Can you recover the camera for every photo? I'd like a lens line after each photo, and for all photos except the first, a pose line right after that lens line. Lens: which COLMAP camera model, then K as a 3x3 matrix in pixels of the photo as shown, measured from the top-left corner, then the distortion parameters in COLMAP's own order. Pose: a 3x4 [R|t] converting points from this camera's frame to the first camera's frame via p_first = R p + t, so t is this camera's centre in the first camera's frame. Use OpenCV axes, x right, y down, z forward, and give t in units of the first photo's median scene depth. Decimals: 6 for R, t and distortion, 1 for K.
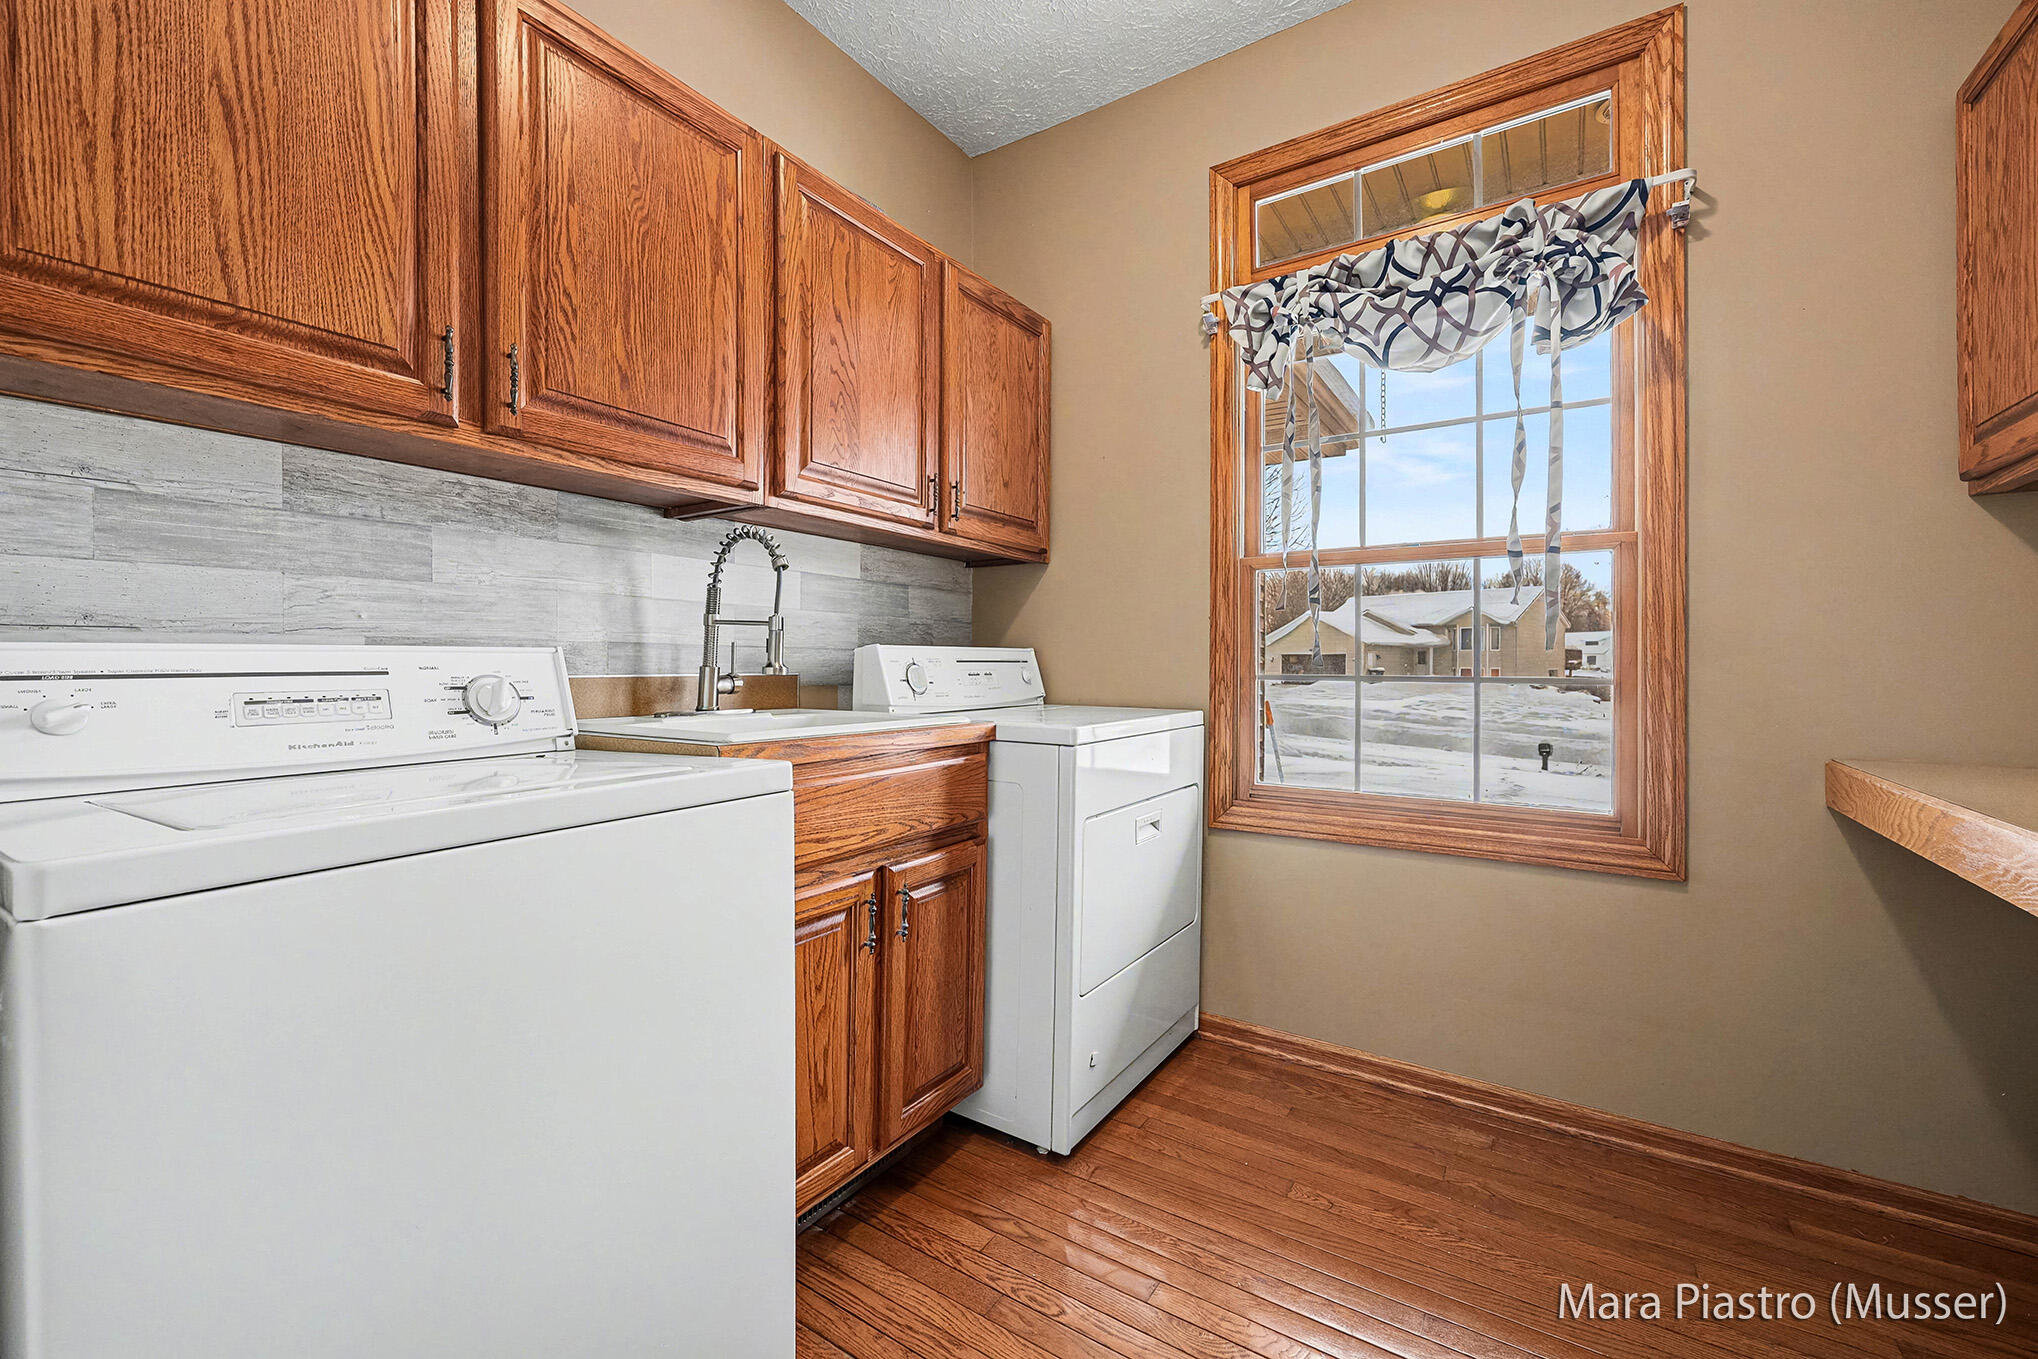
lens RADIAL K [[829.0, 0, 1015.3], [0, 829.0, 674.2], [0, 0, 1]] dist [0.000412, 0.000124]
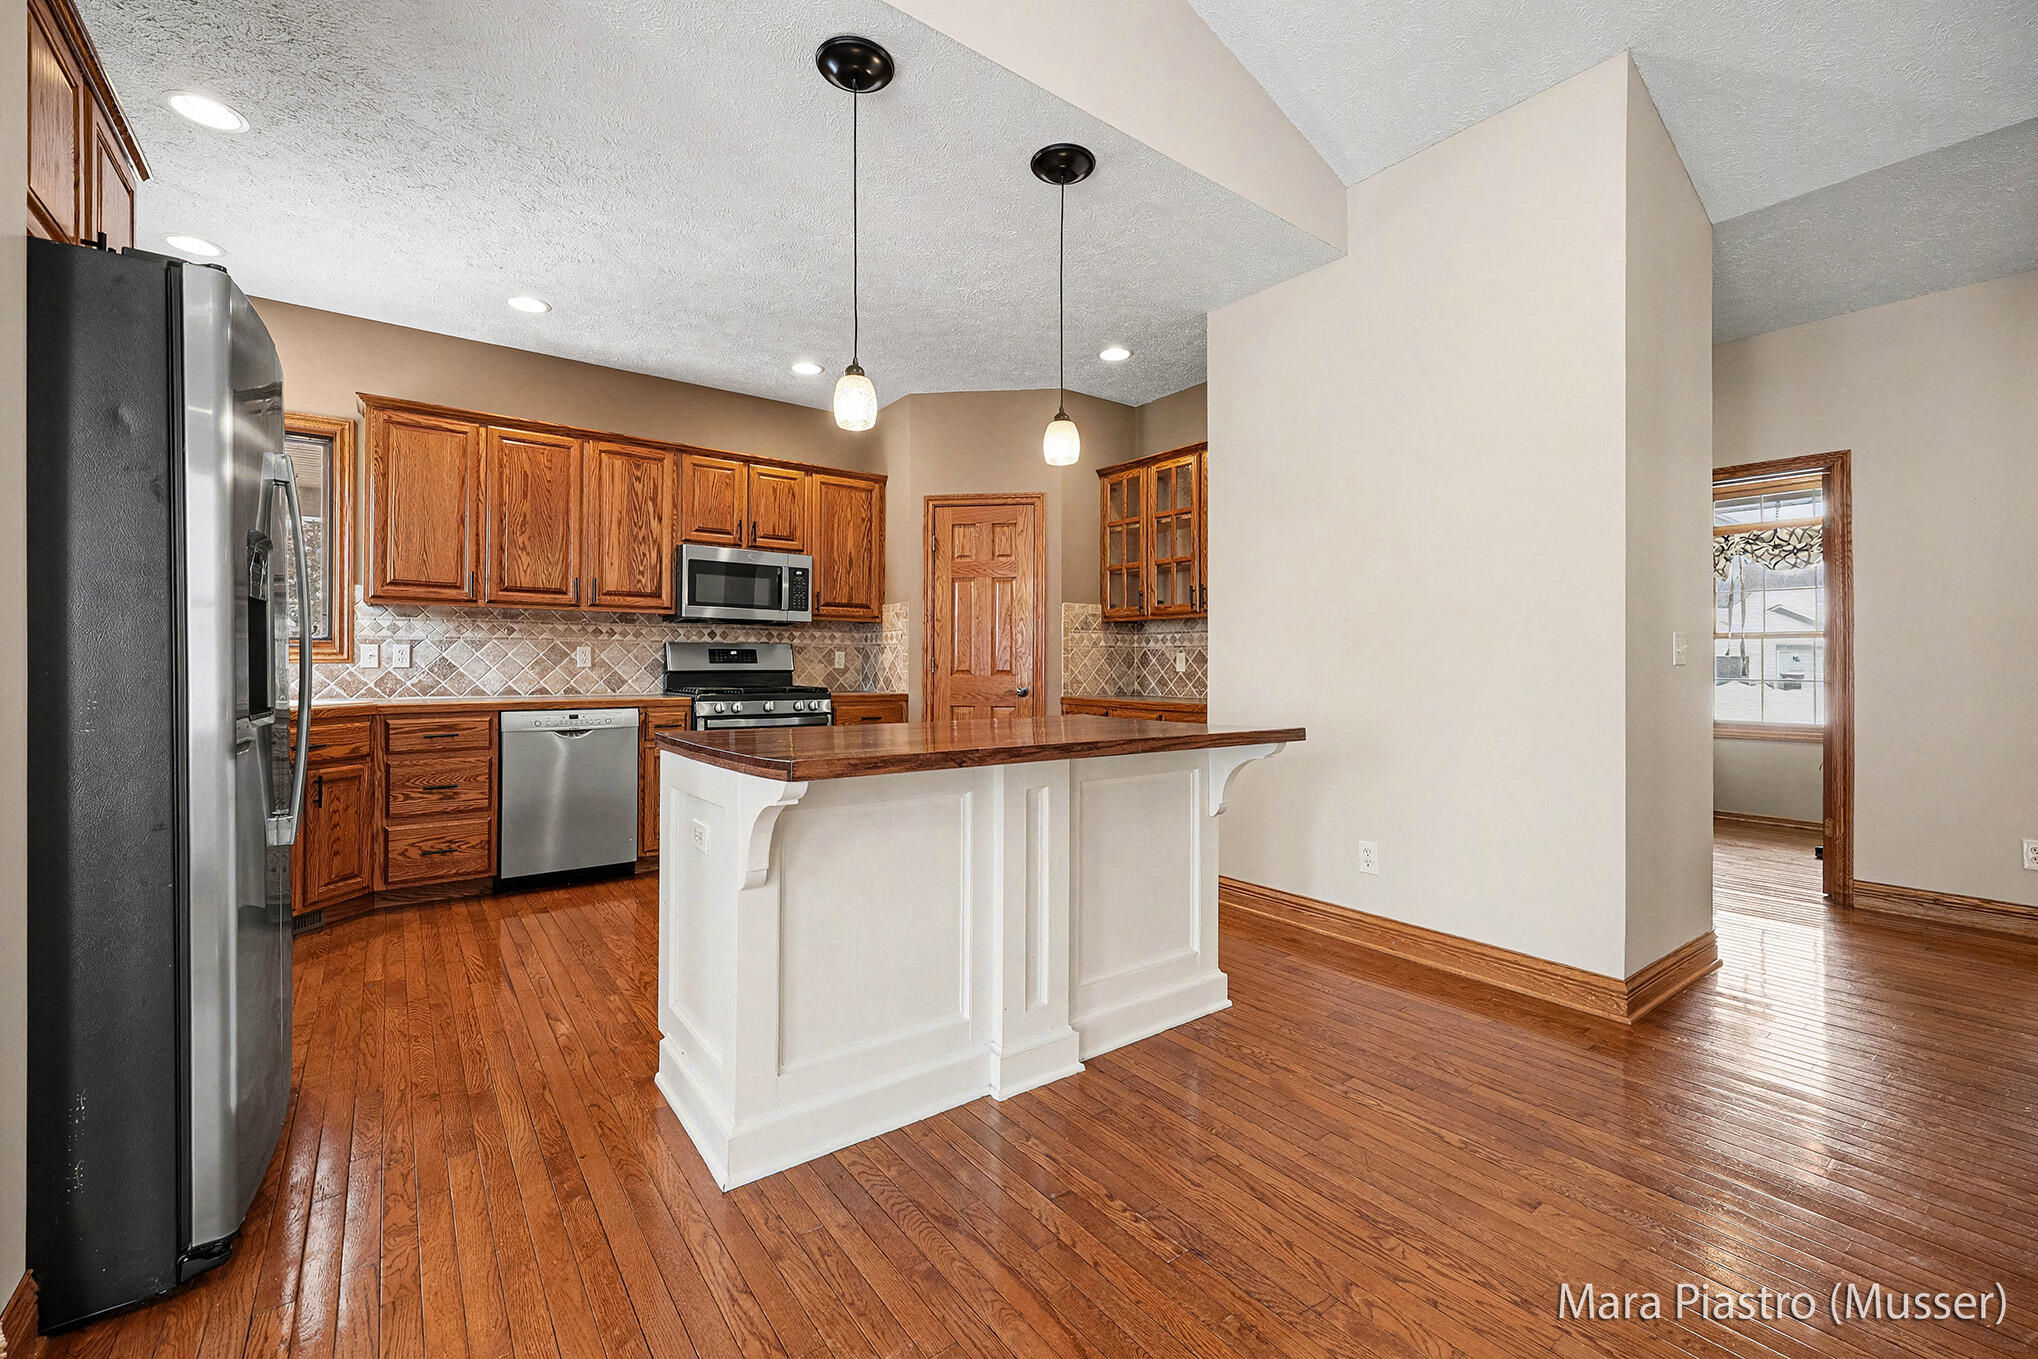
lens RADIAL K [[829.0, 0, 1011.3], [0, 829.0, 668.9], [0, 0, 1]] dist [0.000412, 0.000124]
pose [[0.940506, 0.003730, -0.339756, -1.089330], [-0.006317, 0.999959, -0.006507, 0.000246], [0.339718, 0.008267, 0.940491, -2.666950]]
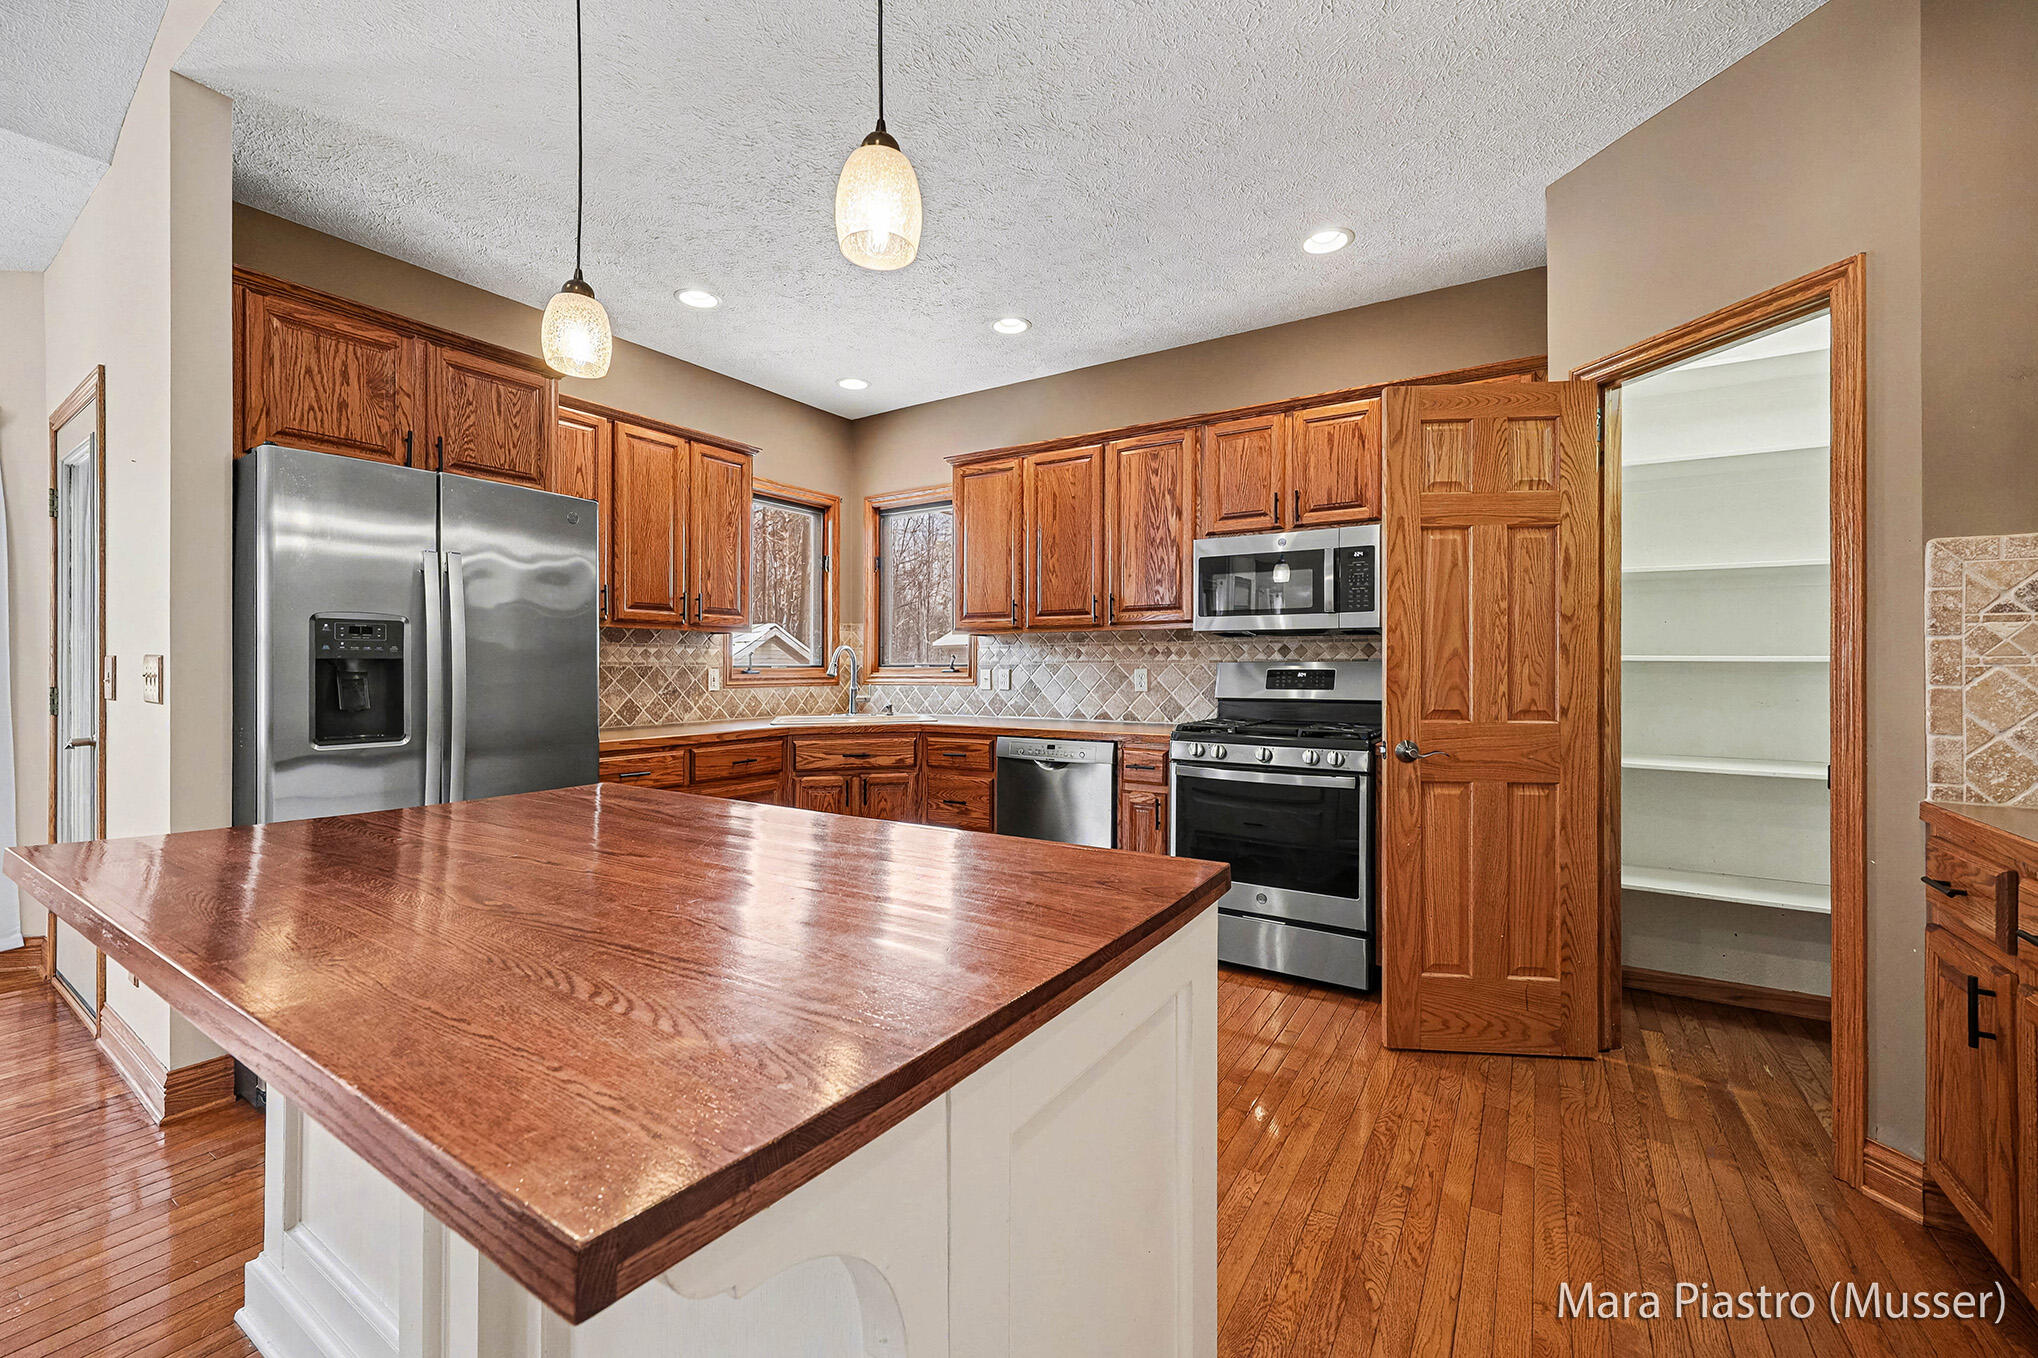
lens RADIAL K [[829.0, 0, 1001.0], [0, 829.0, 667.8], [0, 0, 1]] dist [0.000412, 0.000124]
pose [[-0.002475, -0.002190, -0.999995, -0.902916], [-0.013856, 0.999902, -0.002156, -0.062512], [0.999901, 0.013850, -0.002506, -1.254189]]
